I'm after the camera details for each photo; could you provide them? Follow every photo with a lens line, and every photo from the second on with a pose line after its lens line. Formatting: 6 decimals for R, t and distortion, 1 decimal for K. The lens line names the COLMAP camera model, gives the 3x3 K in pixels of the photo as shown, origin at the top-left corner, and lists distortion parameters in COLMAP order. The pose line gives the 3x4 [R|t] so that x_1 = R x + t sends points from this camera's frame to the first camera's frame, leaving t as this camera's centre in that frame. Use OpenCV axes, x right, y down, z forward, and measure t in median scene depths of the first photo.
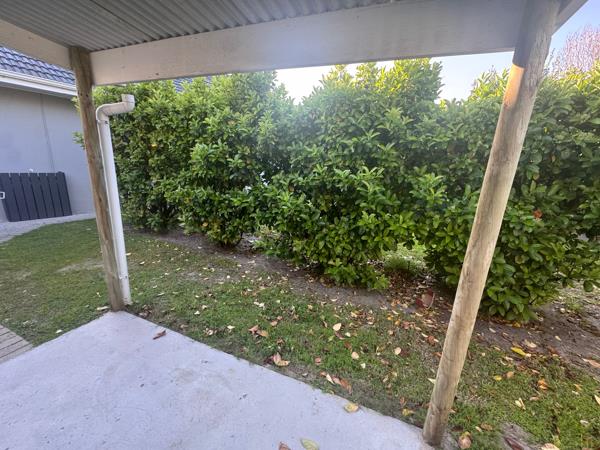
lens RADIAL K [[239.7, 0, 299.2], [0, 239.7, 224.5], [0, 0, 1]] dist [-0.003173, -0.000468]
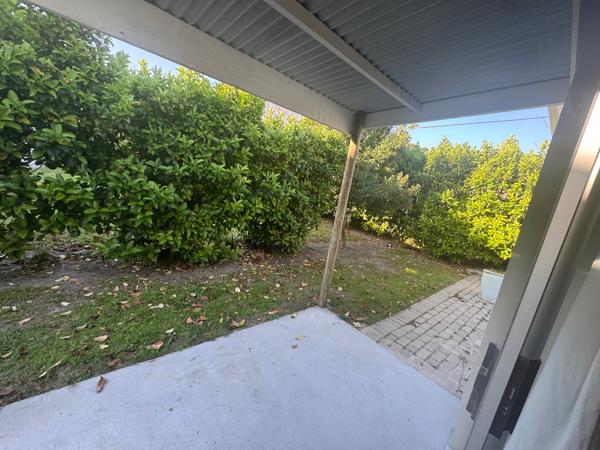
lens RADIAL K [[239.7, 0, 298.9], [0, 239.7, 224.1], [0, 0, 1]] dist [-0.003173, -0.000468]
pose [[0.464231, -0.147915, 0.873276, -0.684824], [0.079415, 0.988937, 0.125289, -0.050988], [-0.882146, 0.011188, 0.470842, 0.095478]]
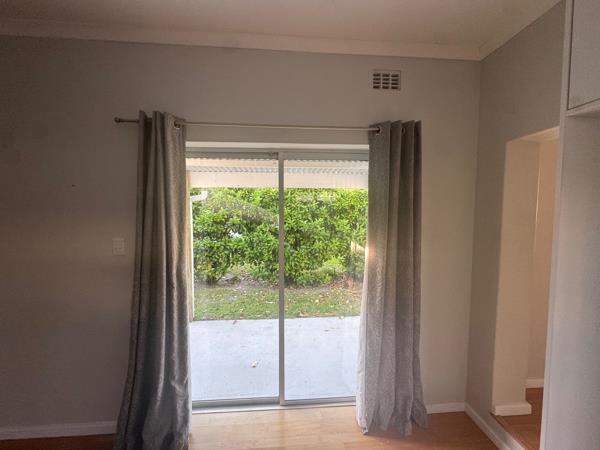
lens RADIAL K [[239.7, 0, 299.5], [0, 239.7, 223.7], [0, 0, 1]] dist [-0.003173, -0.000468]
pose [[0.899502, -0.083622, 0.428840, -0.668477], [0.159695, 0.976527, -0.144543, 0.071031], [-0.406687, 0.198501, 0.891742, -0.700979]]
